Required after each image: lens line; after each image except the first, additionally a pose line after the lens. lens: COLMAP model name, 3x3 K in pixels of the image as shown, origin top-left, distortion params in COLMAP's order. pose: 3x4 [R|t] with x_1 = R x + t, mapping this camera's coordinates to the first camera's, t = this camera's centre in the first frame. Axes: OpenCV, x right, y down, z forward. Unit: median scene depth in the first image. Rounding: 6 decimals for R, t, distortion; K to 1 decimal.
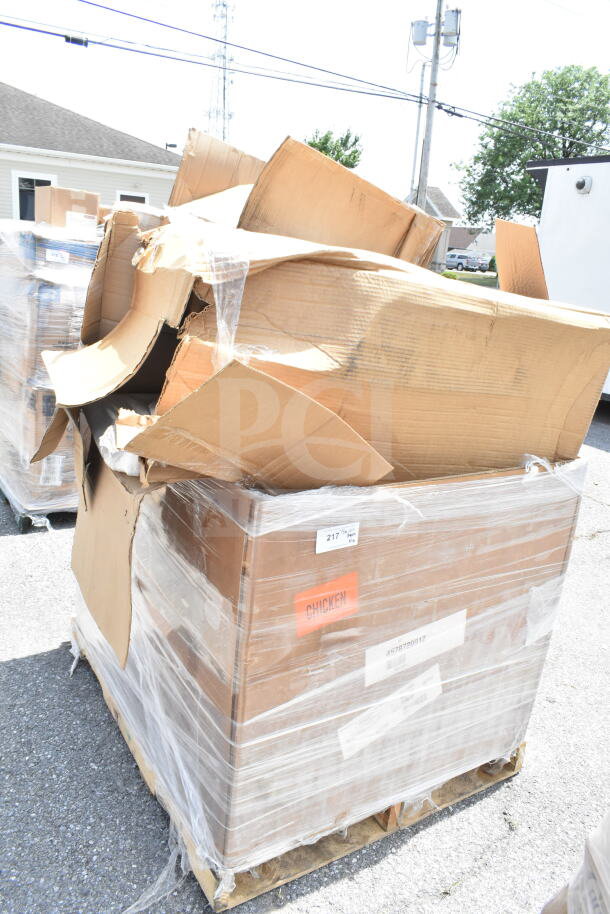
lens RADIAL K [[706.1, 0, 304.0], [0, 706.1, 456.9], [0, 0, 1]] dist [-0.015317, 0.001343]
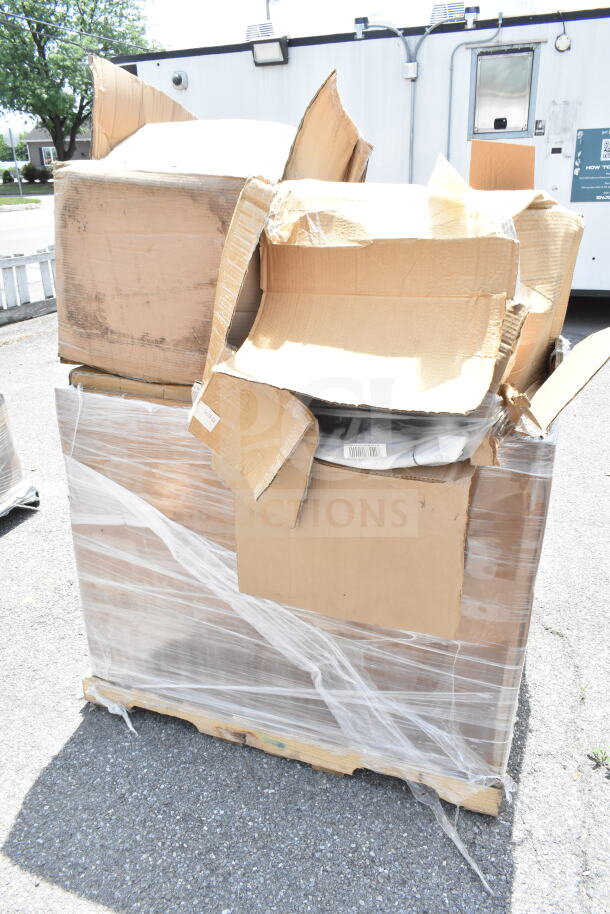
lens RADIAL K [[706.1, 0, 304.0], [0, 706.1, 454.9], [0, 0, 1]] dist [-0.015317, 0.001343]
pose [[0.777043, -0.335333, 0.532688, -0.629809], [0.263414, 0.941847, 0.208656, -0.164566], [-0.571680, -0.021817, 0.820187, 0.230236]]
